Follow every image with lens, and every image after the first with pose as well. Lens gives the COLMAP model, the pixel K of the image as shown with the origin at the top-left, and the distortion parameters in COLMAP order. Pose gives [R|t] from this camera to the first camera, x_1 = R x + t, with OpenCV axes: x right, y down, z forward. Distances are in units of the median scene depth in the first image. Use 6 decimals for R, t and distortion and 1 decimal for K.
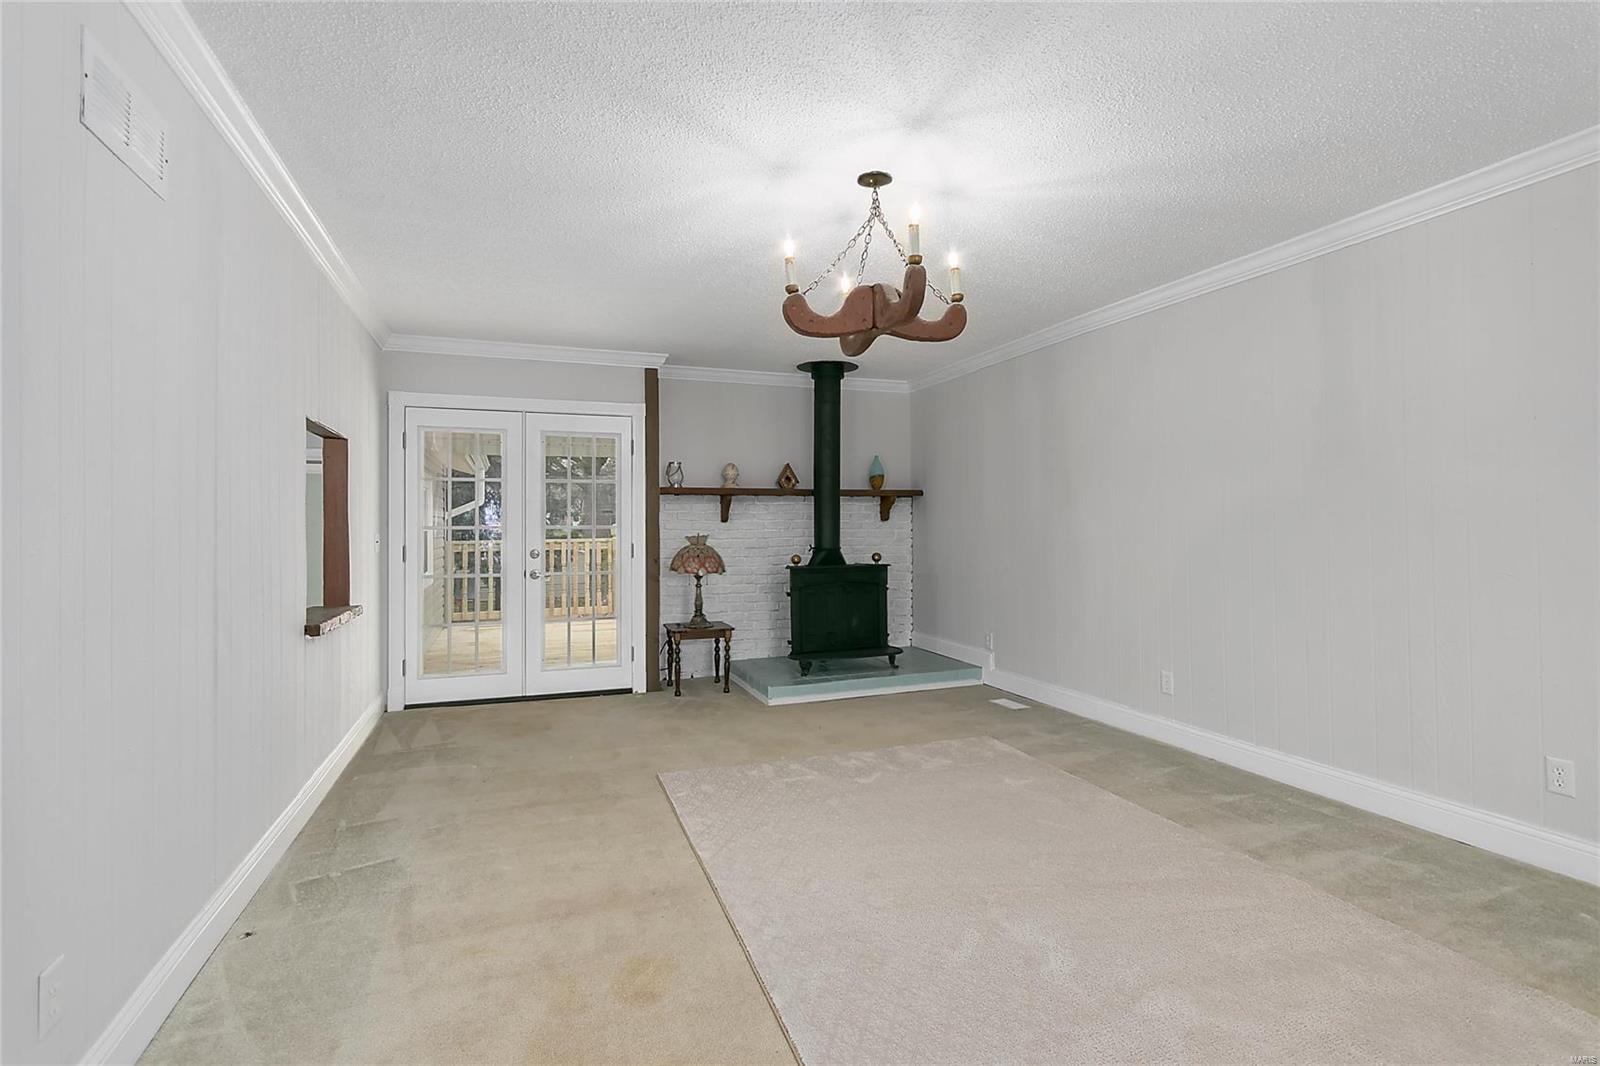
lens RADIAL K [[748.4, 0, 796.7], [0, 748.4, 524.8], [0, 0, 1]] dist [-0.003500, -0.000623]
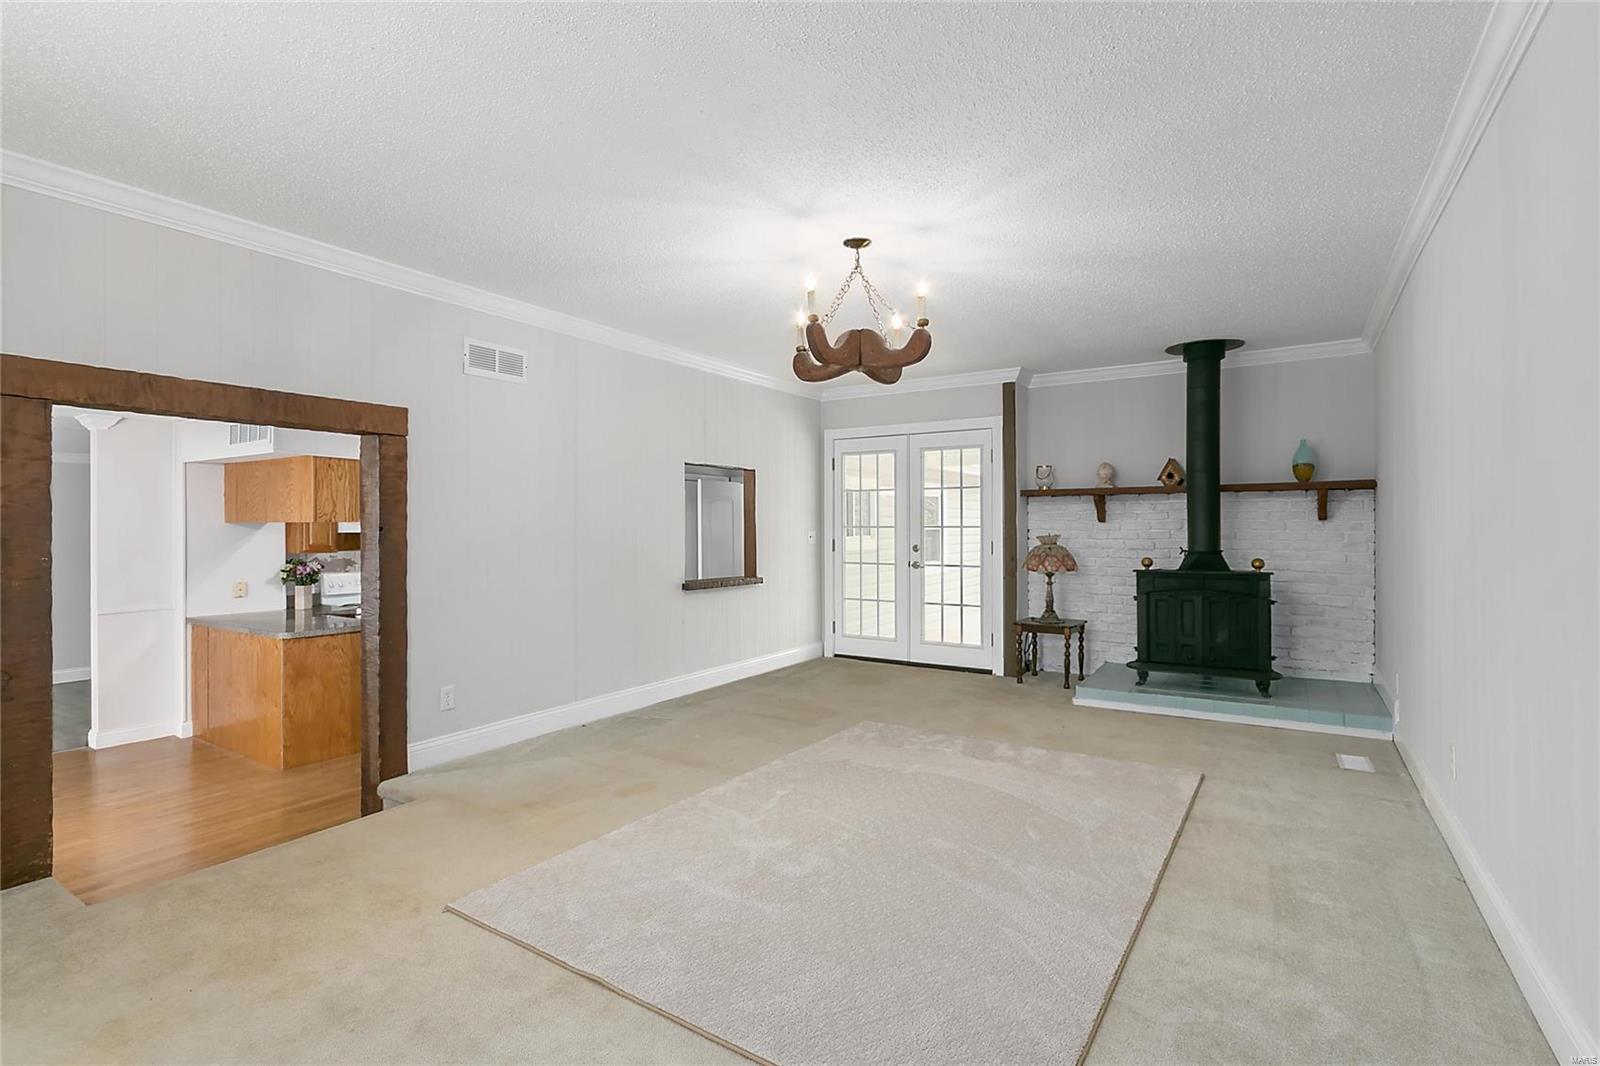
lens RADIAL K [[748.4, 0, 808.0], [0, 748.4, 533.8], [0, 0, 1]] dist [-0.003500, -0.000623]
pose [[0.615272, 0.010316, -0.788248, 0.479636], [0.000453, 0.999910, 0.013440, -0.001747], [0.788315, -0.008626, 0.615211, 0.089416]]
